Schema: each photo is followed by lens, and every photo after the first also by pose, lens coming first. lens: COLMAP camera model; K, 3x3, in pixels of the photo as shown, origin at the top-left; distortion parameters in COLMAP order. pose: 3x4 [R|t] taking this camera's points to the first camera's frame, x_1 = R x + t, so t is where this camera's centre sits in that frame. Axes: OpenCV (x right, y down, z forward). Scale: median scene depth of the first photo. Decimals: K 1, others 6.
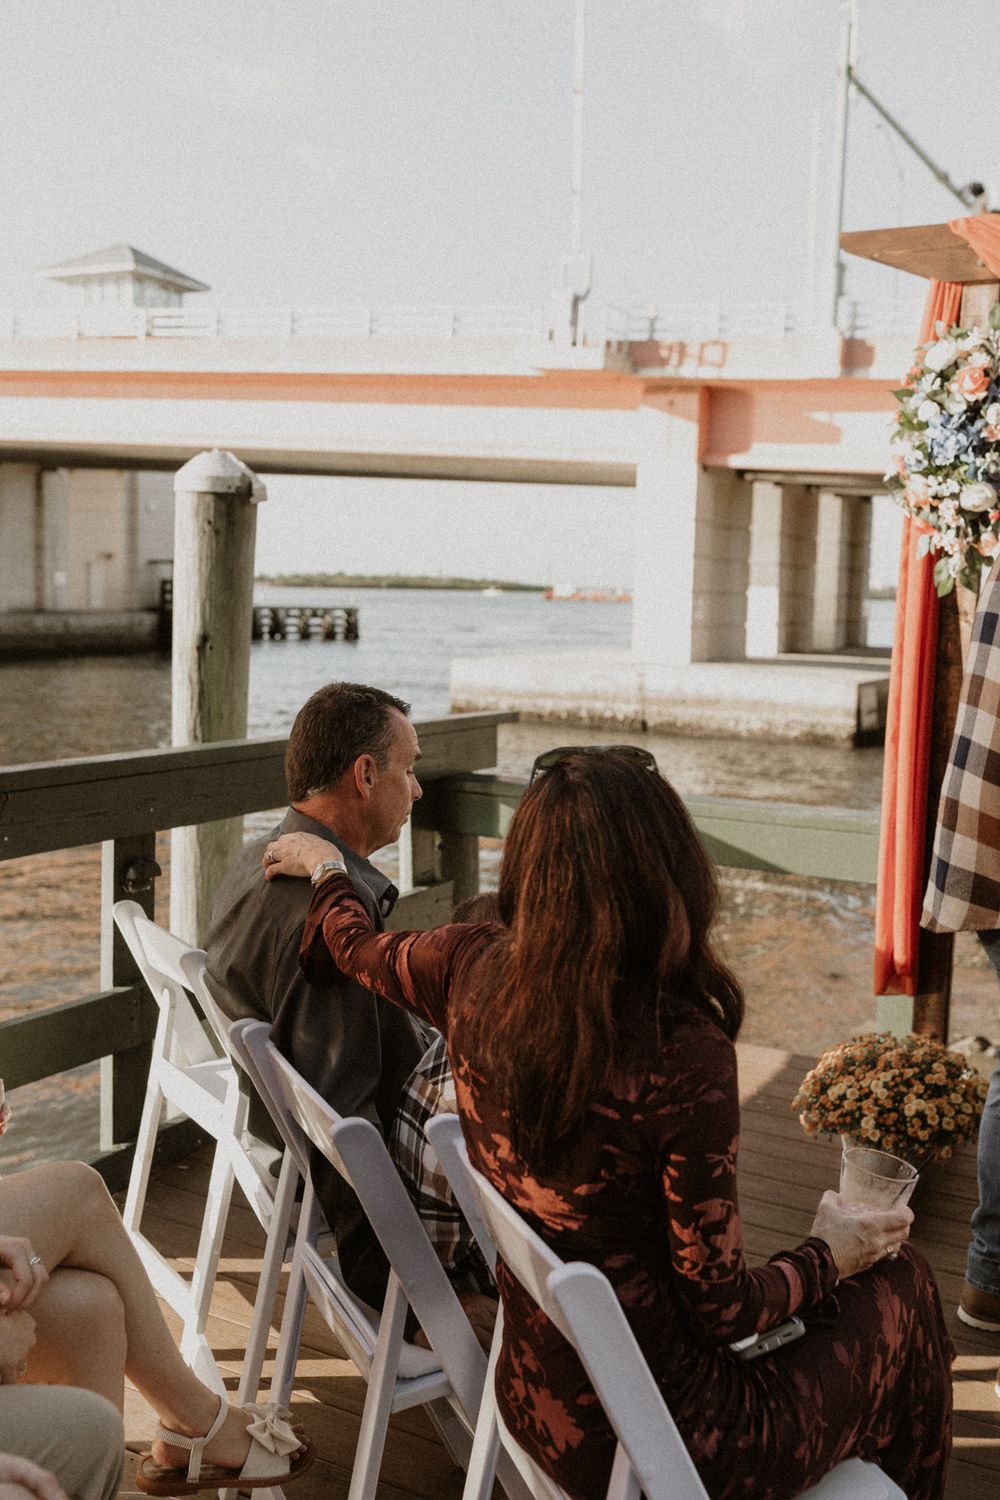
lens RADIAL K [[1456.0, 0, 500.0], [0, 1456.0, 750.0], [0, 0, 1]] dist [0.006627, -0.000405]
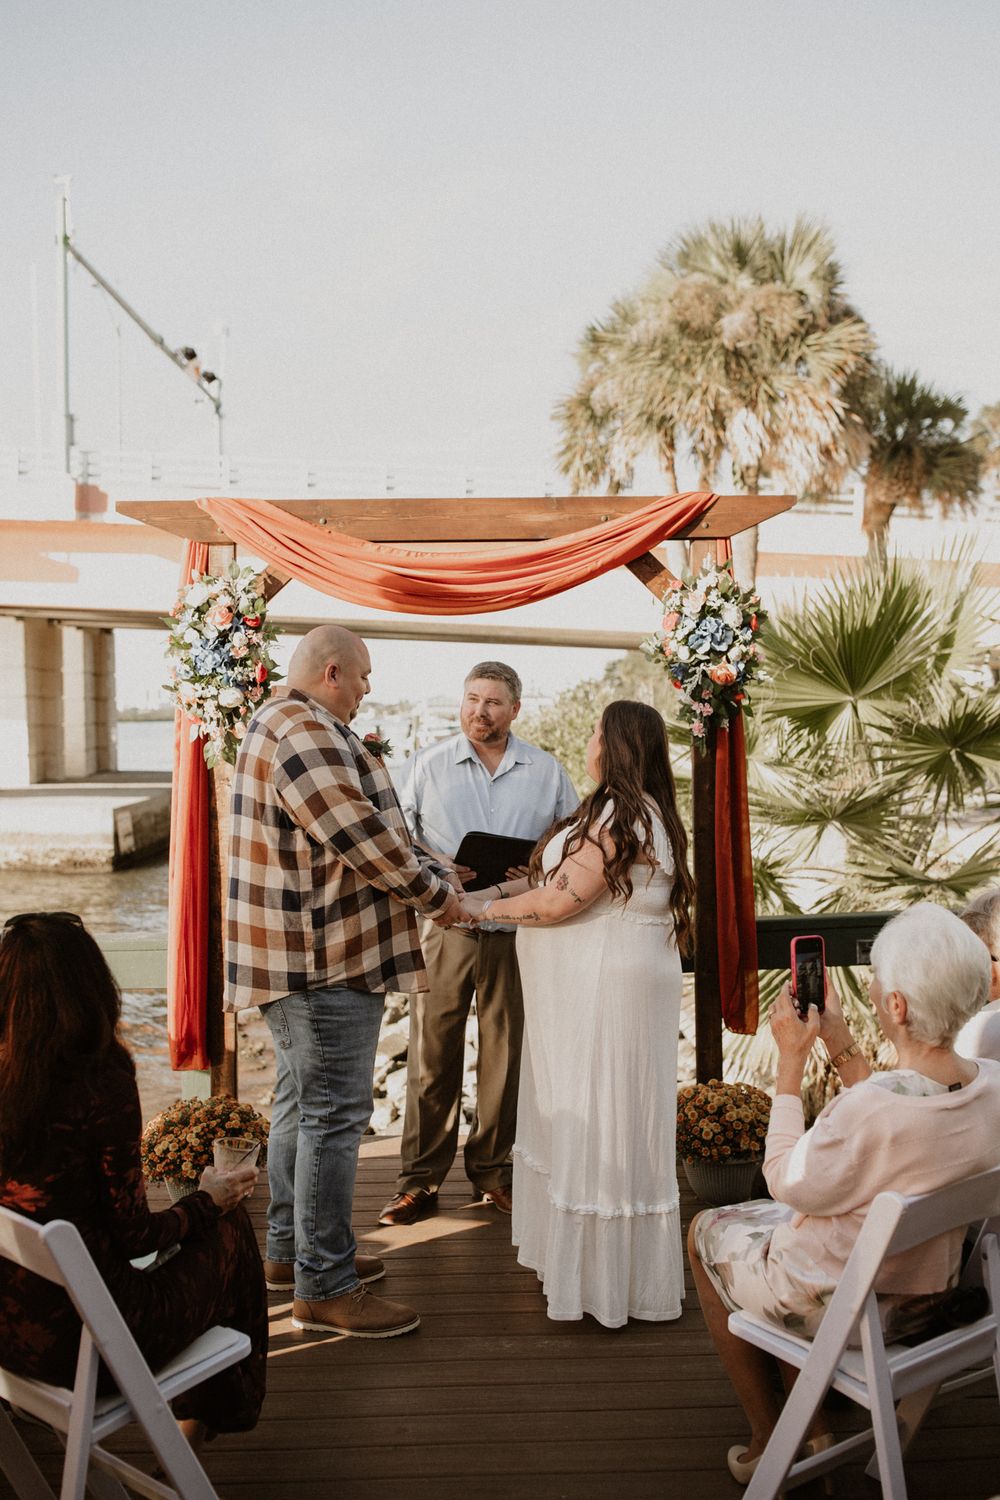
lens RADIAL K [[1454.9, 0, 500.0], [0, 1454.9, 750.0], [0, 0, 1]] dist [-0.003672, -0.014977]
pose [[0.872537, -0.045697, 0.486407, -0.122450], [0.084954, 0.994640, -0.058948, -0.019789], [-0.481106, 0.092756, 0.871742, -0.321556]]
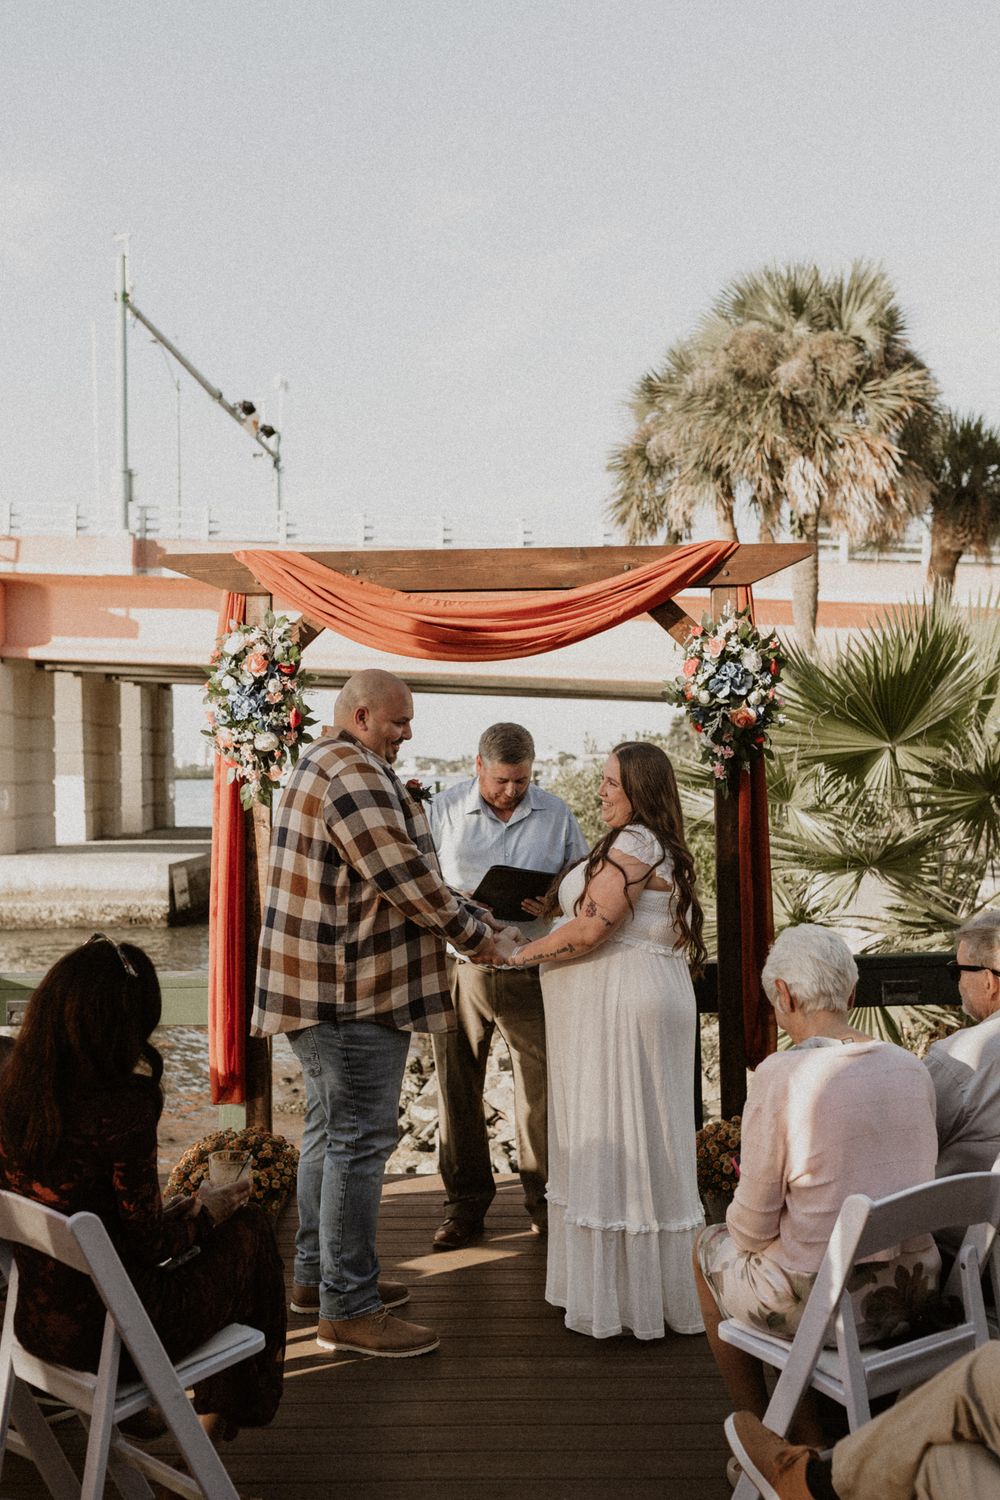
lens RADIAL K [[1496.2, 0, 499.6], [0, 1496.2, 761.0], [0, 0, 1]] dist [0.010564, 0.000613]
pose [[0.893662, -0.032463, 0.447566, -0.127231], [0.083184, 0.992078, -0.094138, 0.004354], [-0.440964, 0.121358, 0.889282, -0.411104]]
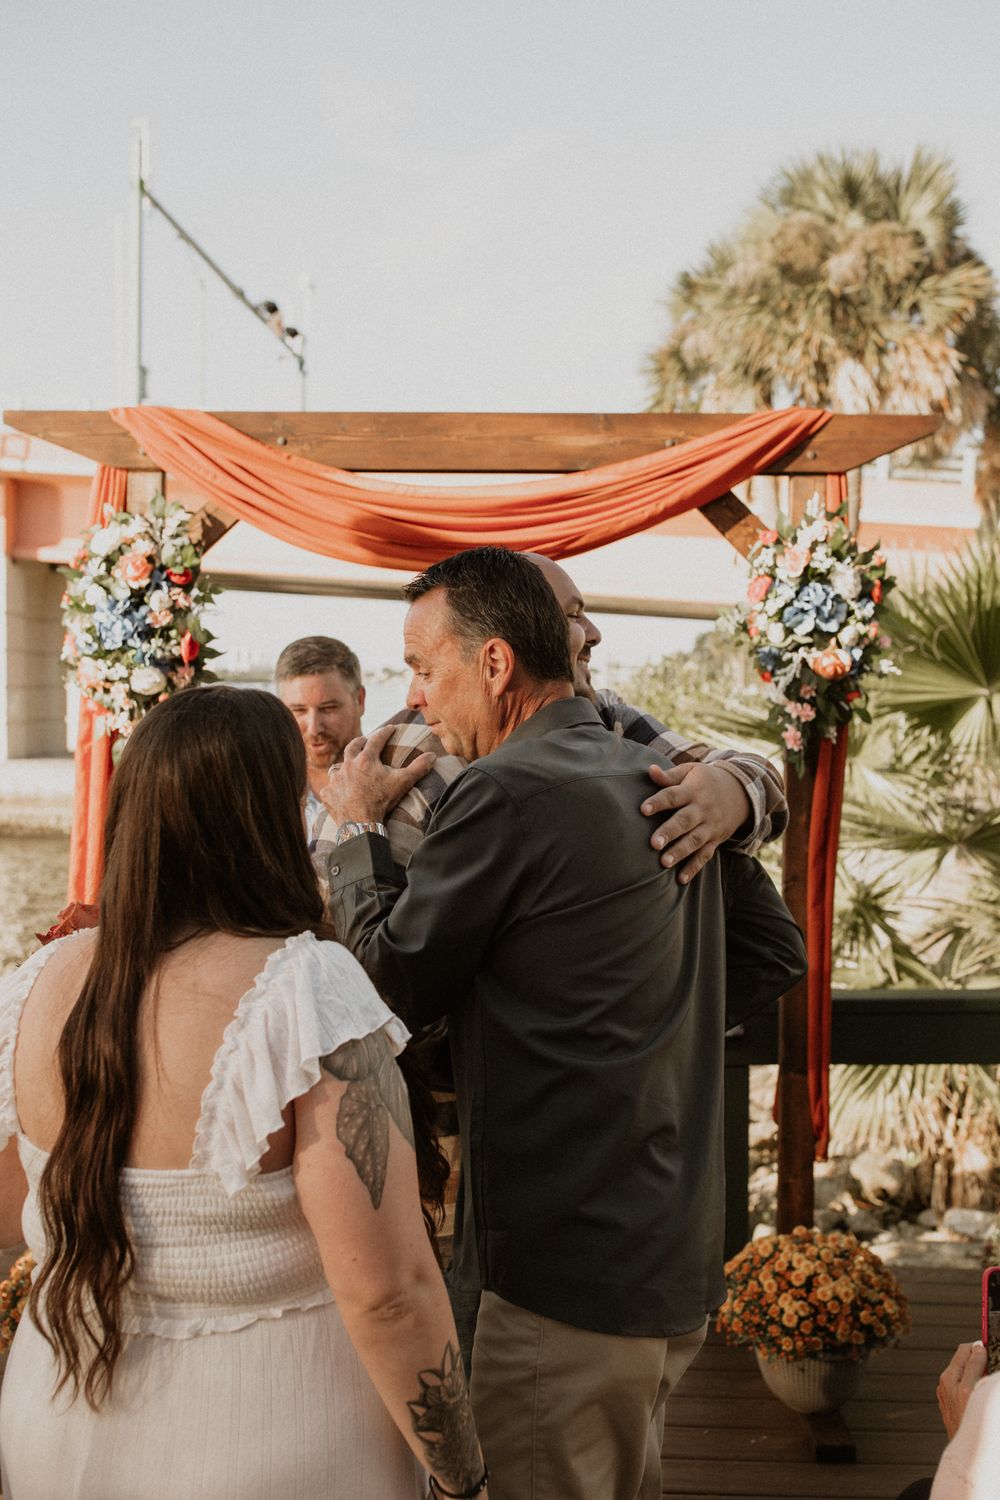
lens RADIAL K [[1437.3, 0, 503.8], [0, 1437.3, 743.8], [0, 0, 1]] dist [-0.010872, -0.000271]
pose [[0.900813, -0.031421, 0.433070, 0.114757], [0.056166, 0.997431, -0.044462, -0.069972], [-0.430560, 0.064376, 0.900263, -0.003117]]
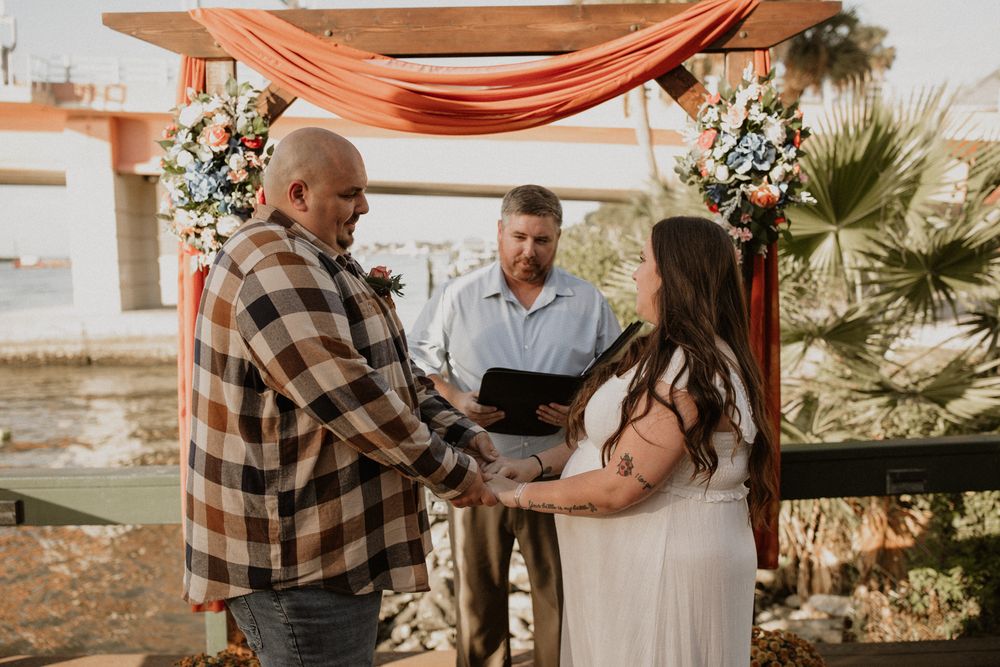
lens RADIAL K [[953.4, 0, 505.7], [0, 953.4, 334.6], [0, 0, 1]] dist [-0.017143, -0.007781]
pose [[0.875355, -0.084576, 0.476026, 0.131526], [0.093650, 0.995594, 0.004677, -0.058939], [-0.474325, 0.040486, 0.879419, 0.152244]]
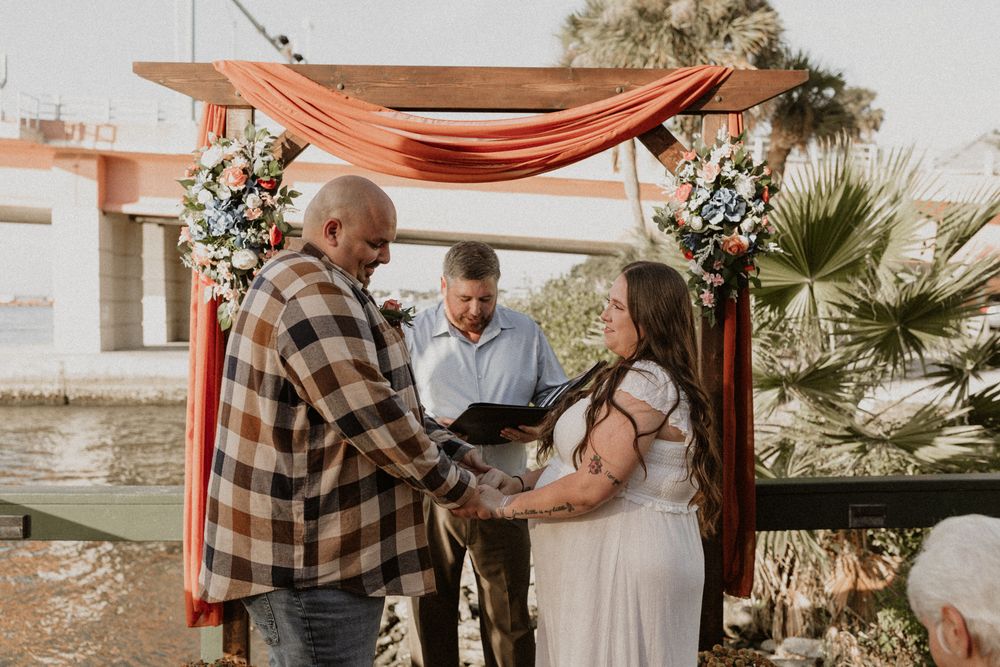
lens RADIAL K [[969.9, 0, 506.1], [0, 969.9, 335.2], [0, 0, 1]] dist [-0.003672, -0.014977]
pose [[0.868730, -0.036983, 0.493903, 0.084551], [0.069394, 0.996460, -0.047444, -0.039892], [-0.490400, 0.075490, 0.868222, 0.080910]]
